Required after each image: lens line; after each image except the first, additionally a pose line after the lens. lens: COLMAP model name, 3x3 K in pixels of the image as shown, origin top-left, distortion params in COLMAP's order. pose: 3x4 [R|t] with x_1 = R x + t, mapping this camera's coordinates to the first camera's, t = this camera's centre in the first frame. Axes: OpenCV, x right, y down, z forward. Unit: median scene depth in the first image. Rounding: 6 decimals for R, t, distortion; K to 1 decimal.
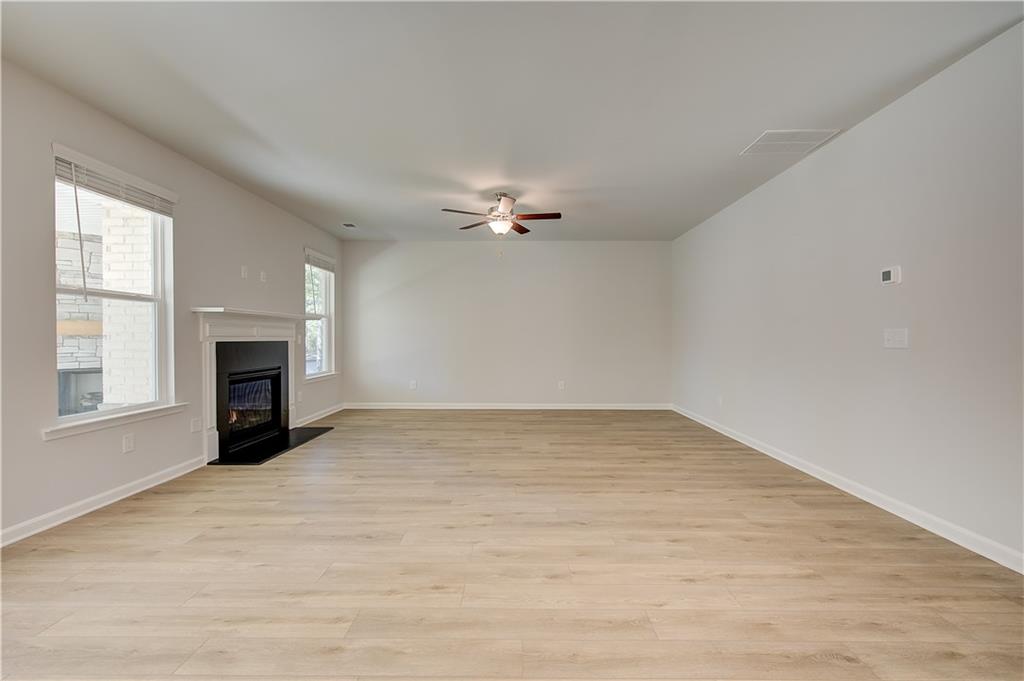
lens RADIAL K [[407.5, 0, 510.9], [0, 407.5, 342.5], [0, 0, 1]] dist [0.000271, -0.000074]
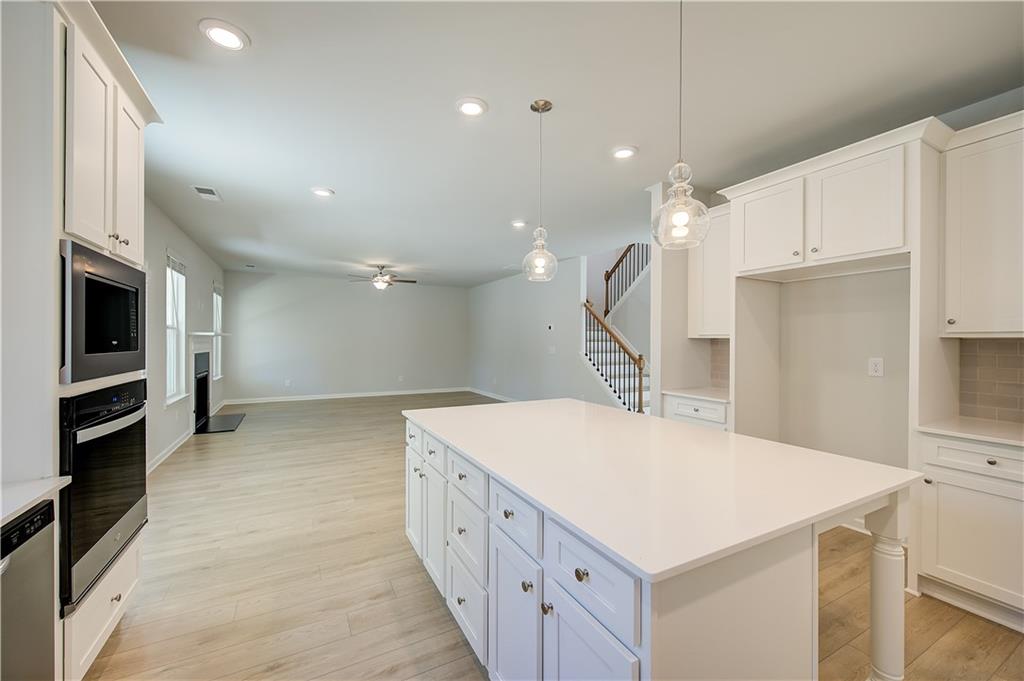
lens RADIAL K [[407.5, 0, 511.5], [0, 407.5, 342.3], [0, 0, 1]] dist [0.000271, -0.000074]
pose [[0.870811, 0.004731, 0.491595, -0.382370], [-0.002015, 0.999980, -0.006054, -0.033257], [-0.491613, 0.004281, 0.870803, -0.756972]]
